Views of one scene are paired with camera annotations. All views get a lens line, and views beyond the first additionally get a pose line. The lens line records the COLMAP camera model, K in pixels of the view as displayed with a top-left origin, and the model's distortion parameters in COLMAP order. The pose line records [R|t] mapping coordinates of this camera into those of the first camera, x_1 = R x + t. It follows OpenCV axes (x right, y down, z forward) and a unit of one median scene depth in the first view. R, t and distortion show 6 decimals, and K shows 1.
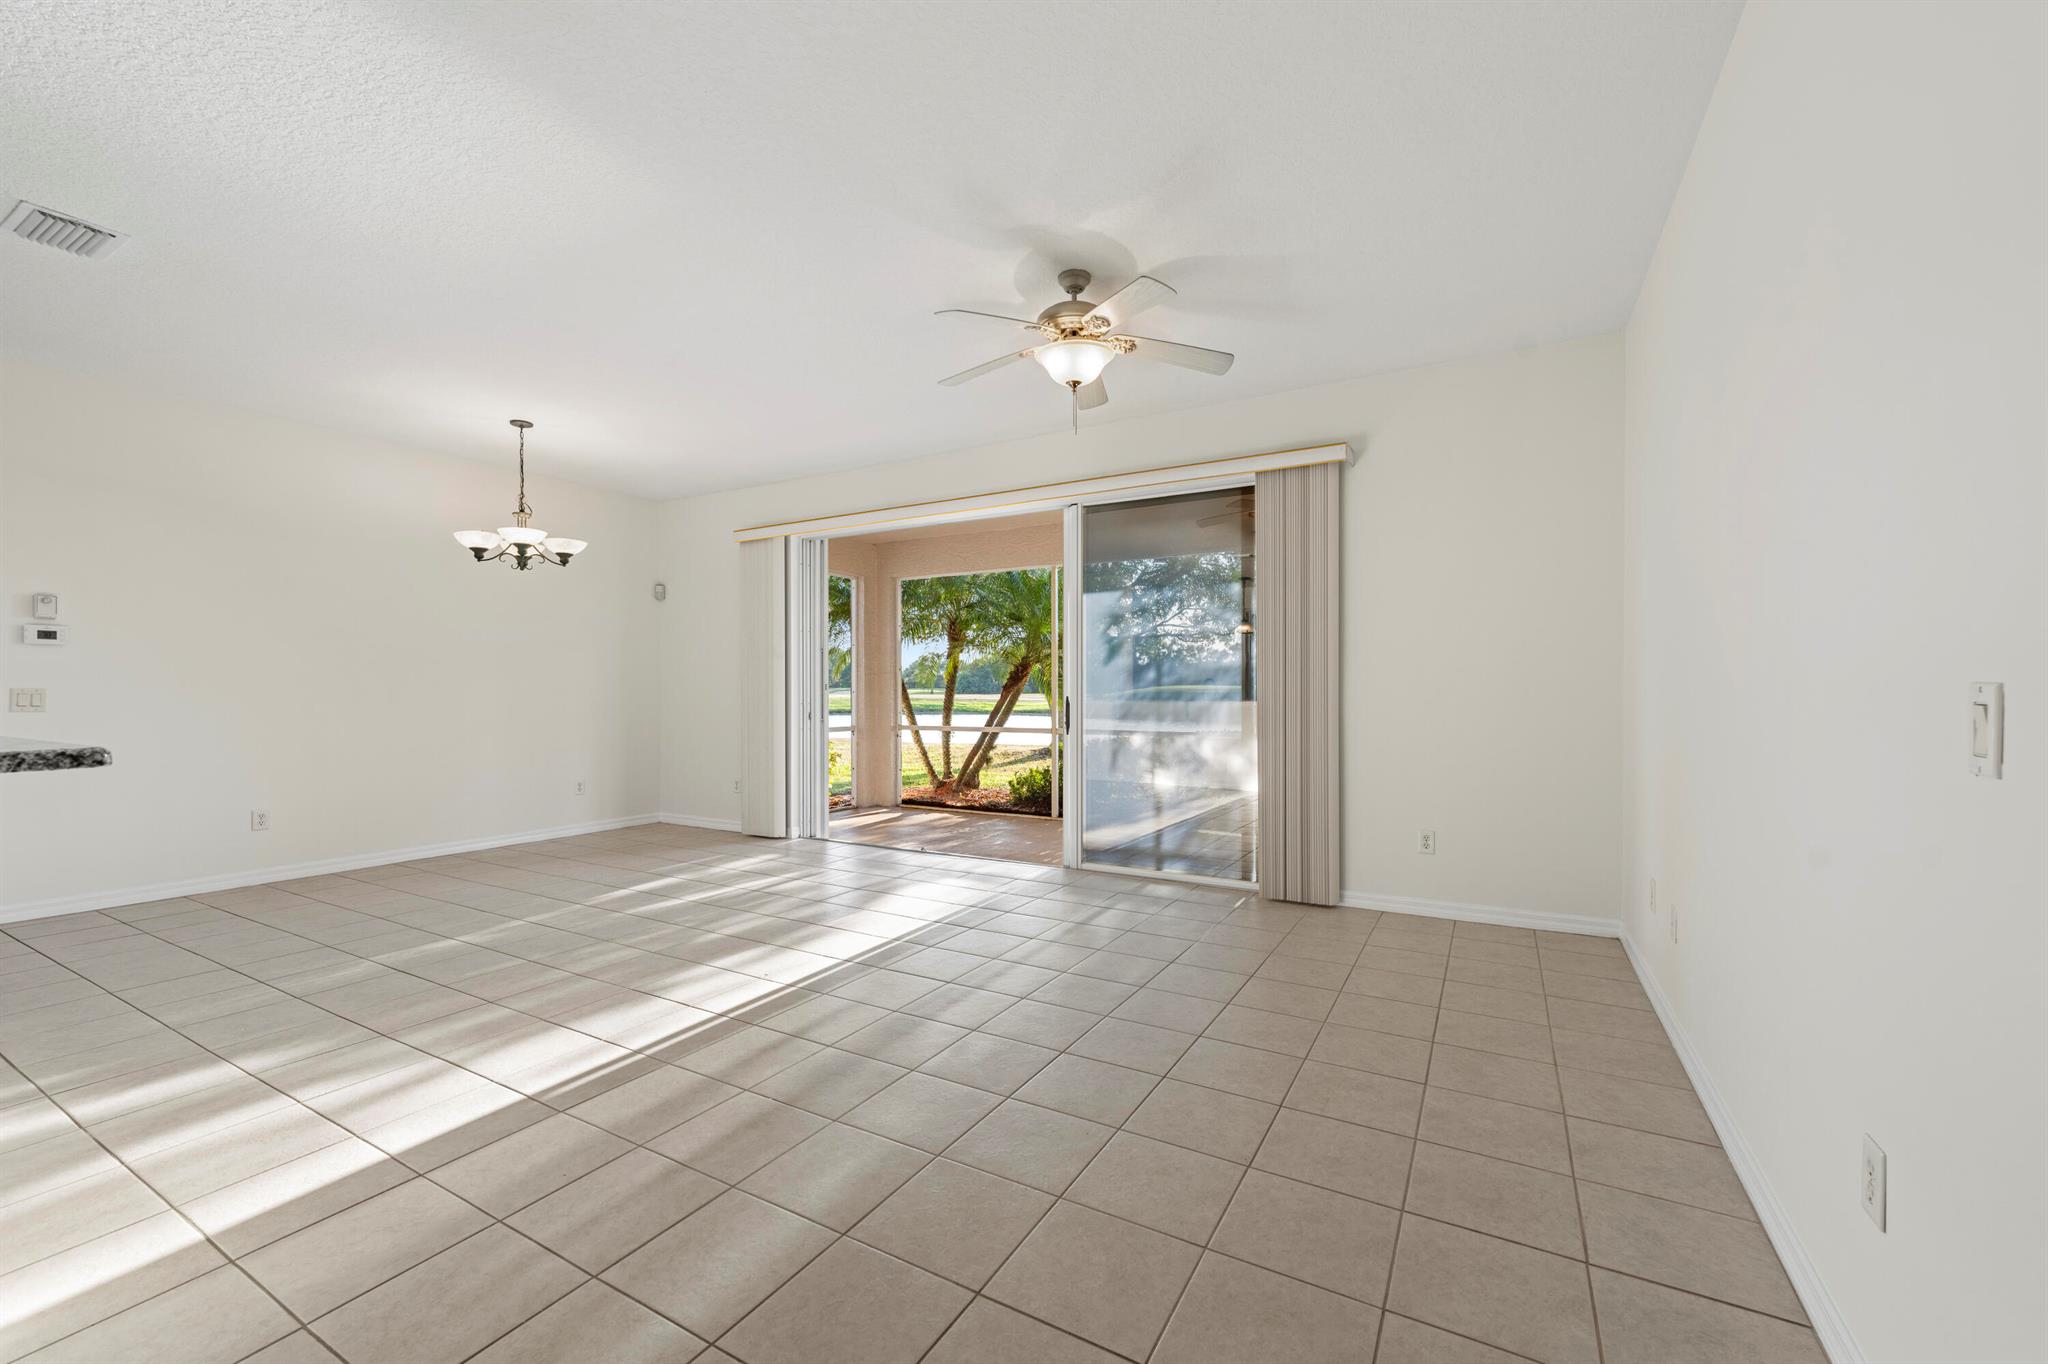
lens RADIAL K [[828.2, 0, 1019.8], [0, 828.2, 690.9], [0, 0, 1]] dist [-0.000457, -0.000337]
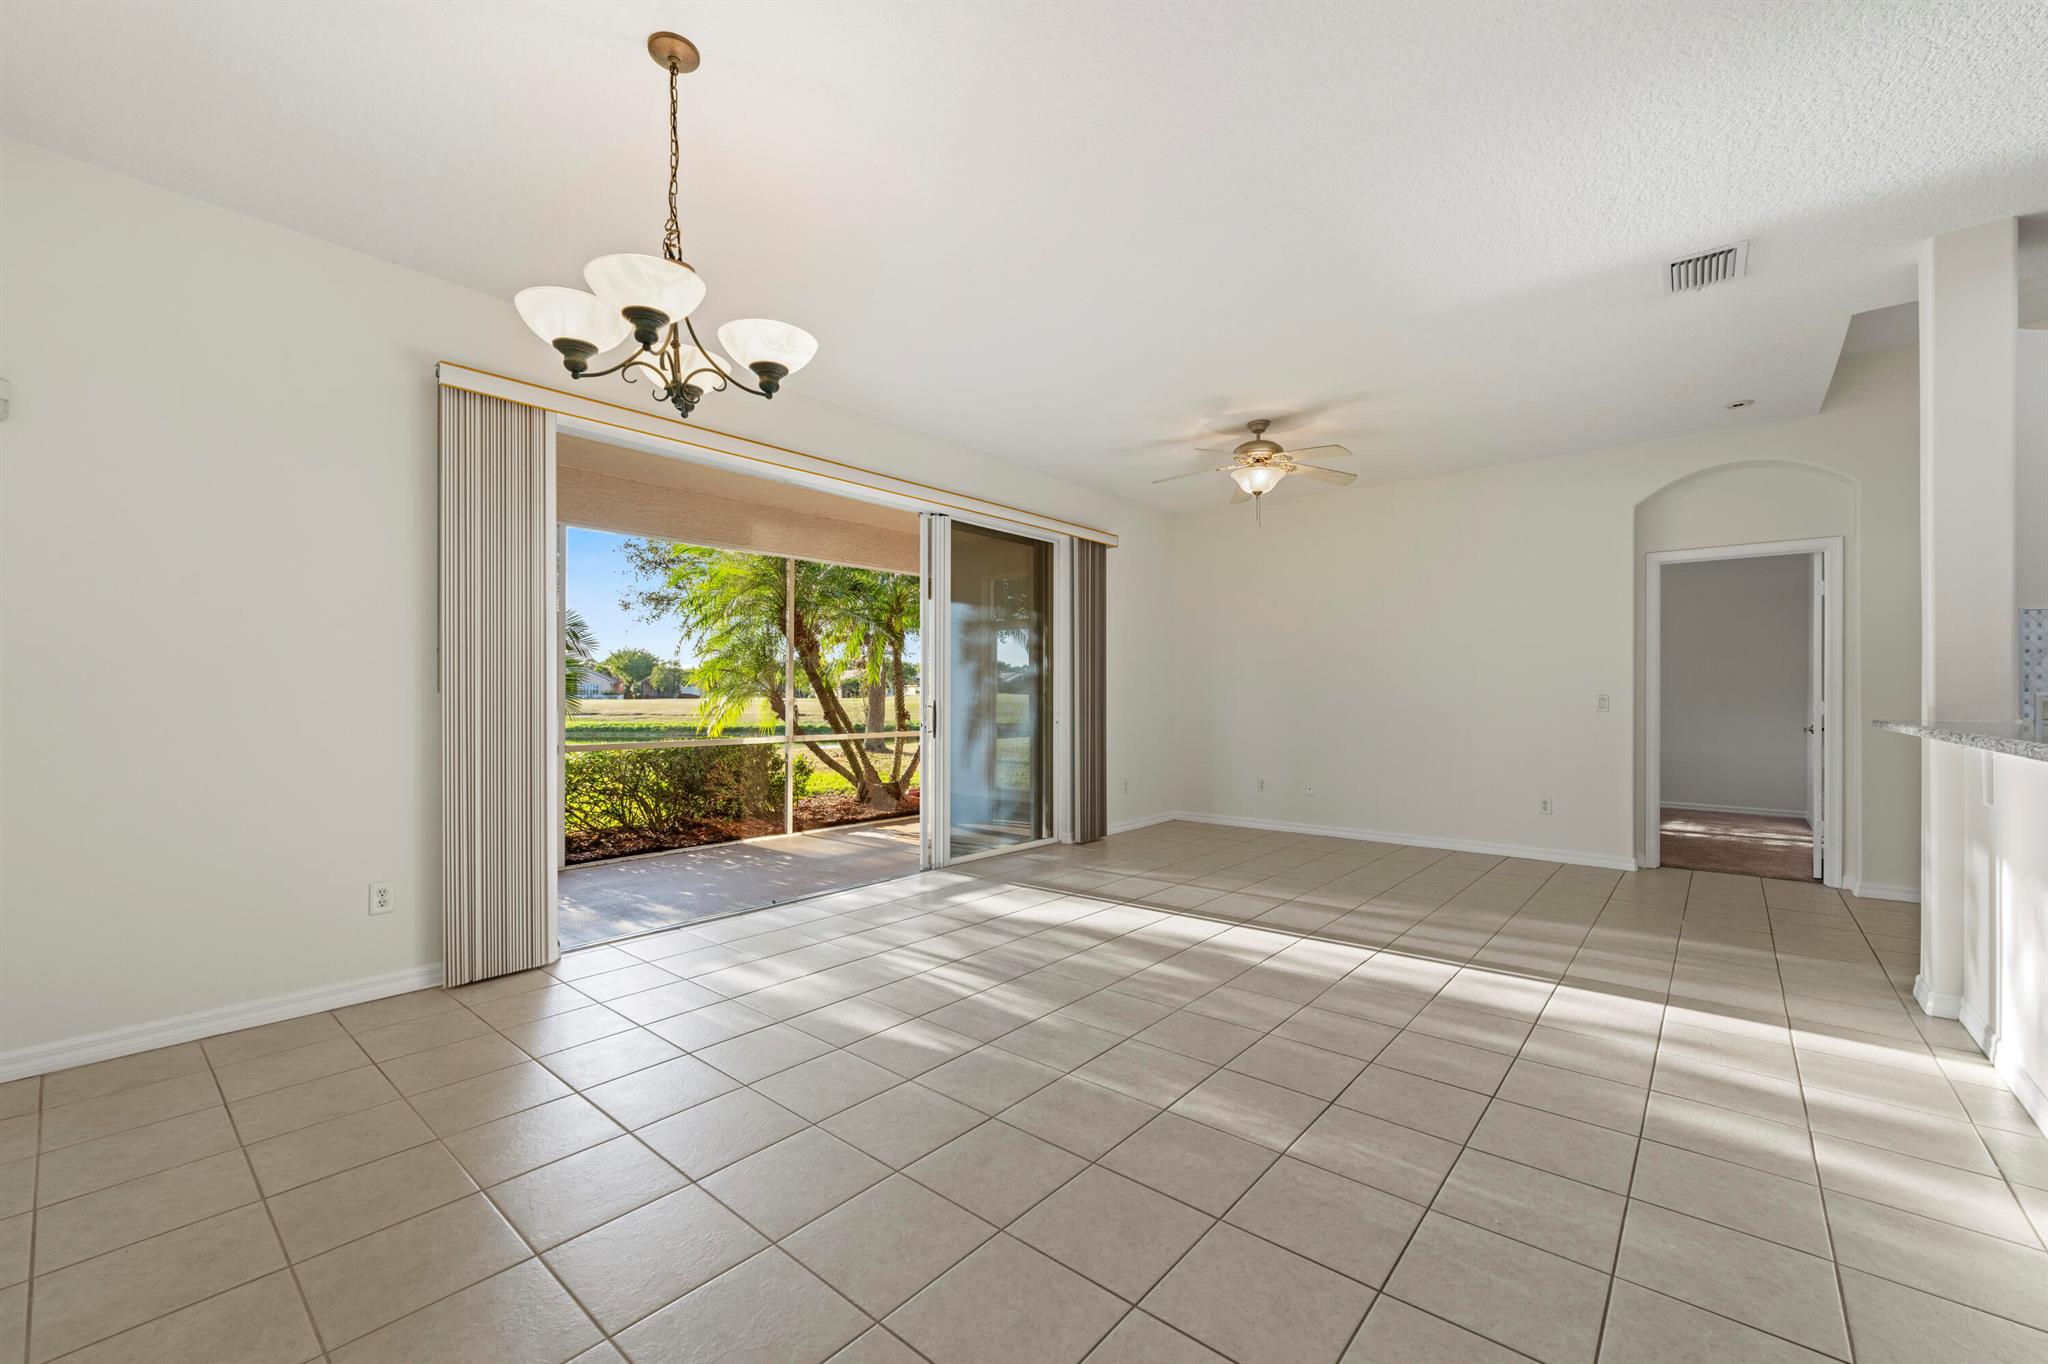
lens RADIAL K [[828.2, 0, 1023.4], [0, 828.2, 689.9], [0, 0, 1]] dist [-0.000457, -0.000337]
pose [[0.173726, 0.005824, 0.984777, -1.649964], [-0.004020, 0.999978, -0.005205, -0.002074], [-0.984786, -0.003054, 0.173746, 1.271774]]
